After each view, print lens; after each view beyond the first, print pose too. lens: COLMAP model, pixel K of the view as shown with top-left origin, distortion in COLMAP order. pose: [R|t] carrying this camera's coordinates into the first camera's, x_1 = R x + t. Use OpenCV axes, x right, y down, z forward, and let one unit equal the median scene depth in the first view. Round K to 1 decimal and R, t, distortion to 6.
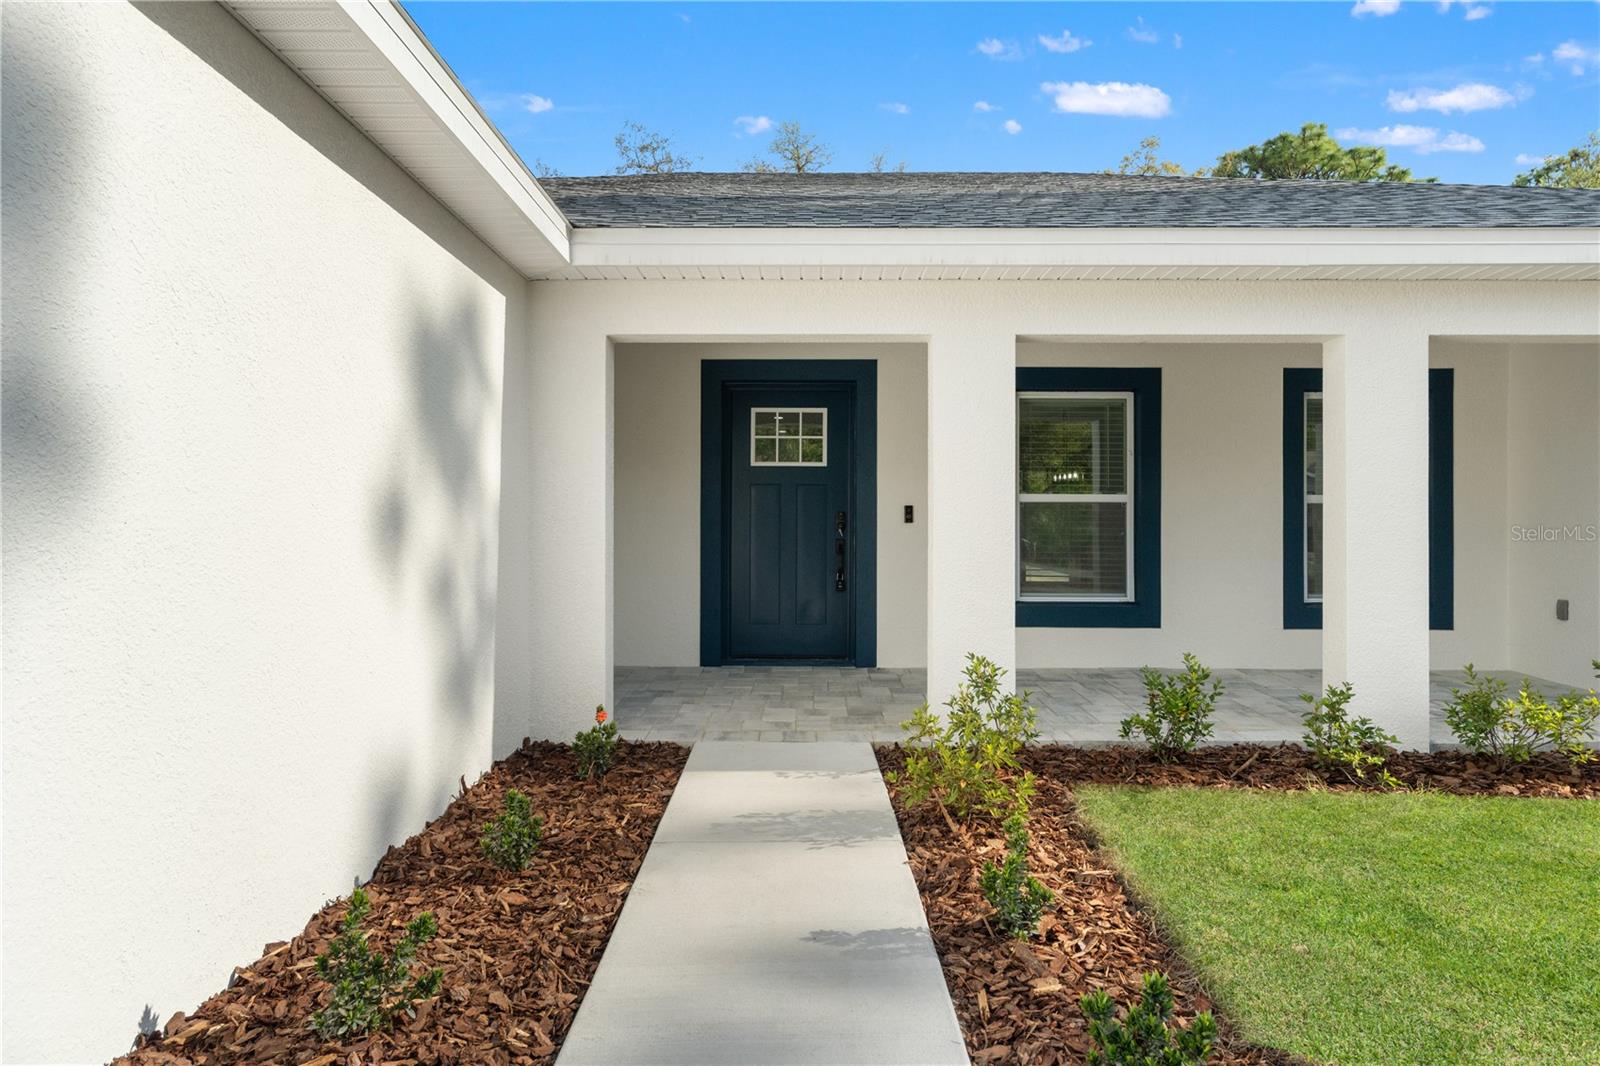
lens RADIAL K [[960.5, 0, 793.9], [0, 960.5, 528.6], [0, 0, 1]] dist [0.003967, -0.005151]
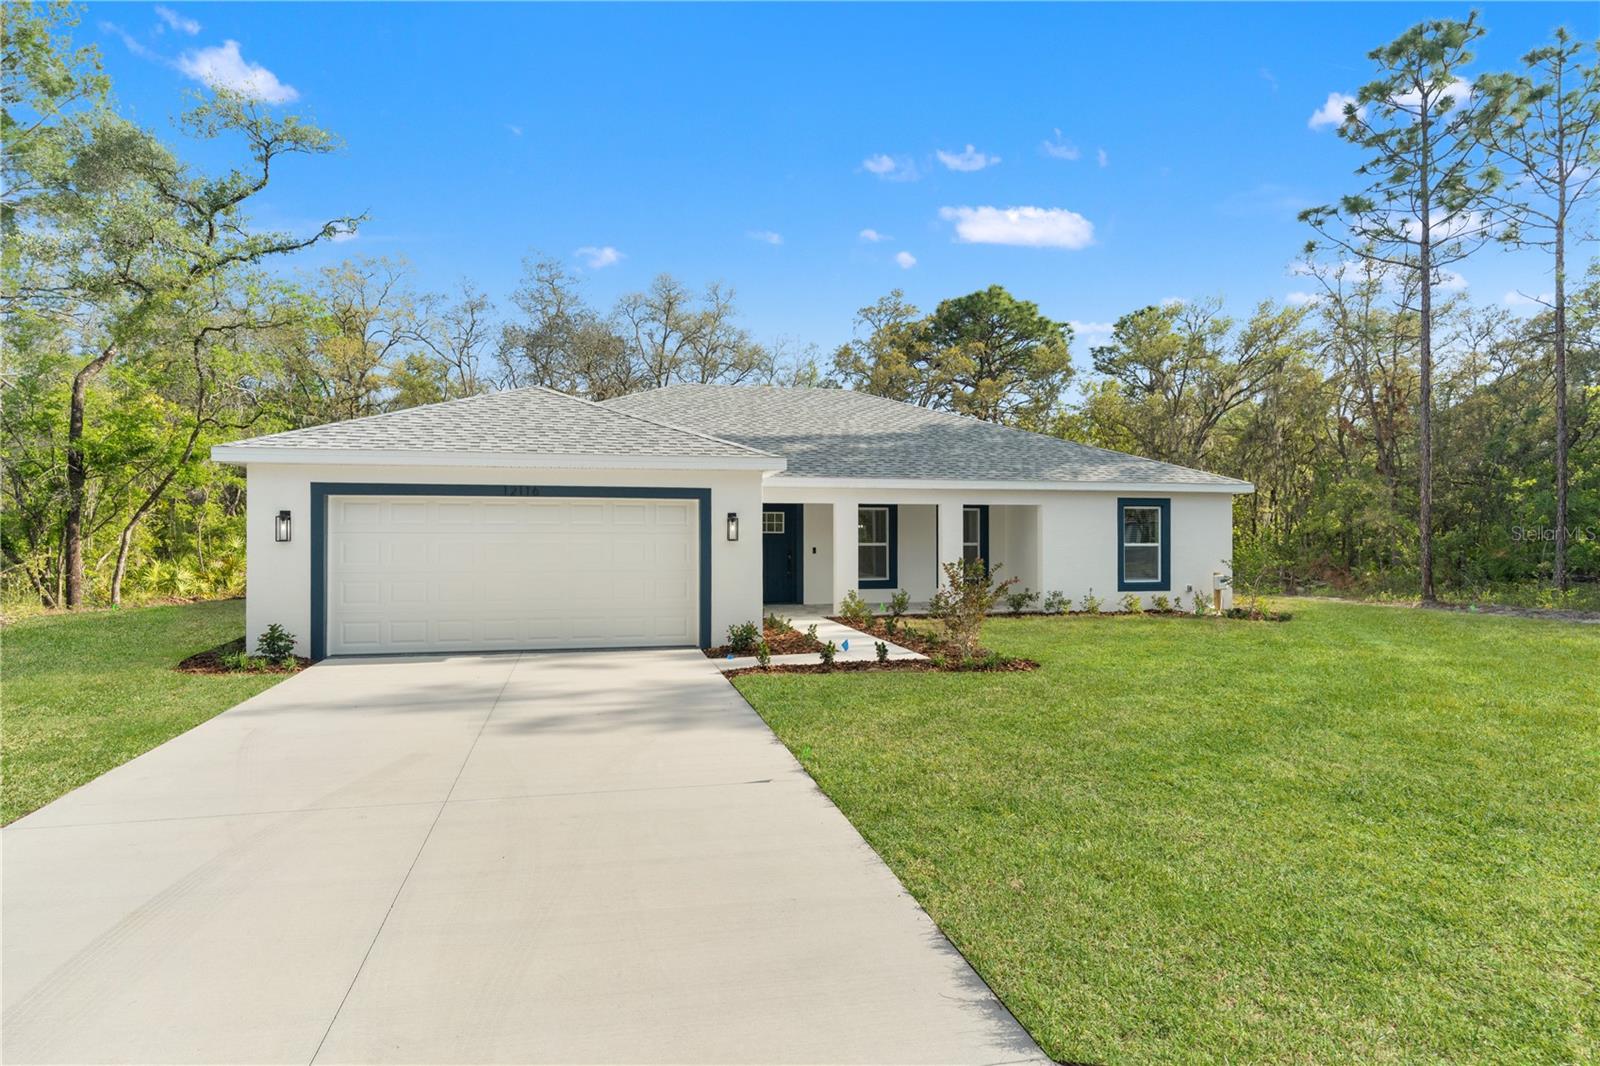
lens RADIAL K [[891.4, 0, 806.2], [0, 891.4, 537.0], [0, 0, 1]] dist [-0.004068, 0.002475]
pose [[0.970221, -0.000579, 0.242221, -0.544055], [0.001988, 0.999982, -0.005573, -0.046493], [-0.242214, 0.005889, 0.970205, -1.644326]]
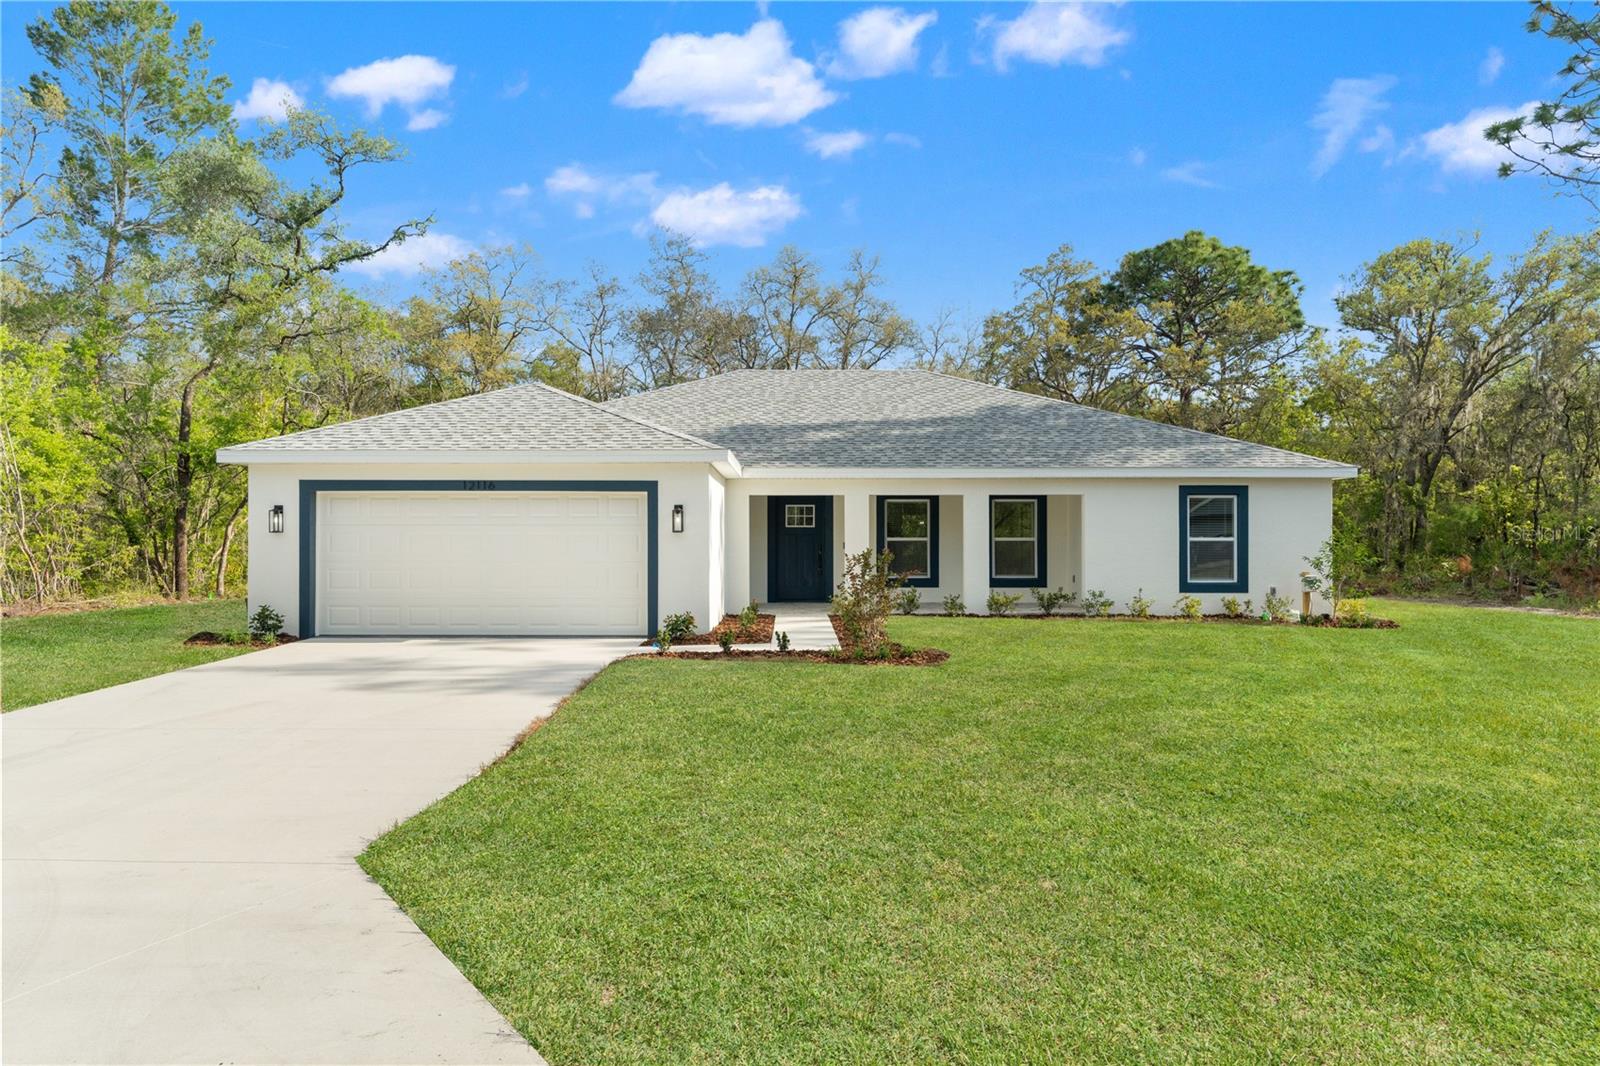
lens RADIAL K [[1037.7, 0, 794.4], [0, 1037.7, 537.0], [0, 0, 1]] dist [0.003542, -0.000171]
pose [[0.999922, -0.000130, 0.012466, -0.061193], [0.000195, 0.999986, -0.005214, -0.029487], [-0.012465, 0.005216, 0.999909, -1.968990]]
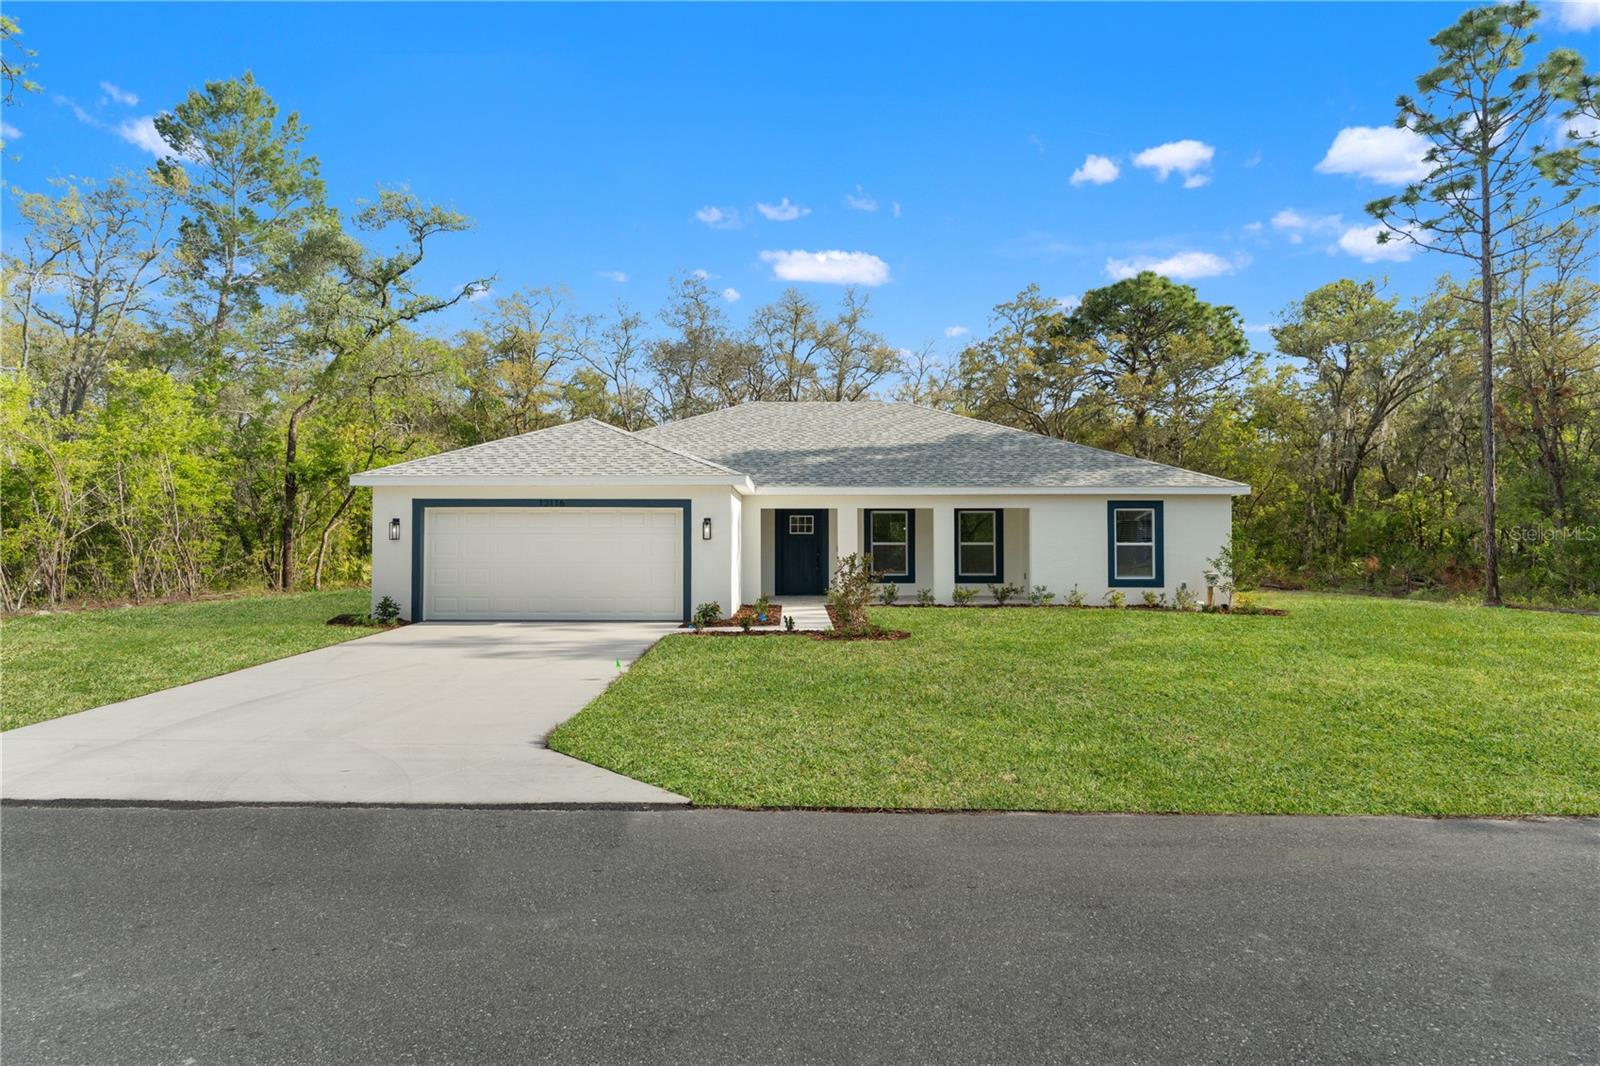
lens RADIAL K [[960.5, 0, 791.3], [0, 960.5, 526.4], [0, 0, 1]] dist [0.003967, -0.005151]
pose [[0.999961, -0.000832, 0.008849, -0.073313], [0.000993, 0.999834, -0.018194, -0.038067], [-0.008832, 0.018202, 0.999795, -2.349988]]
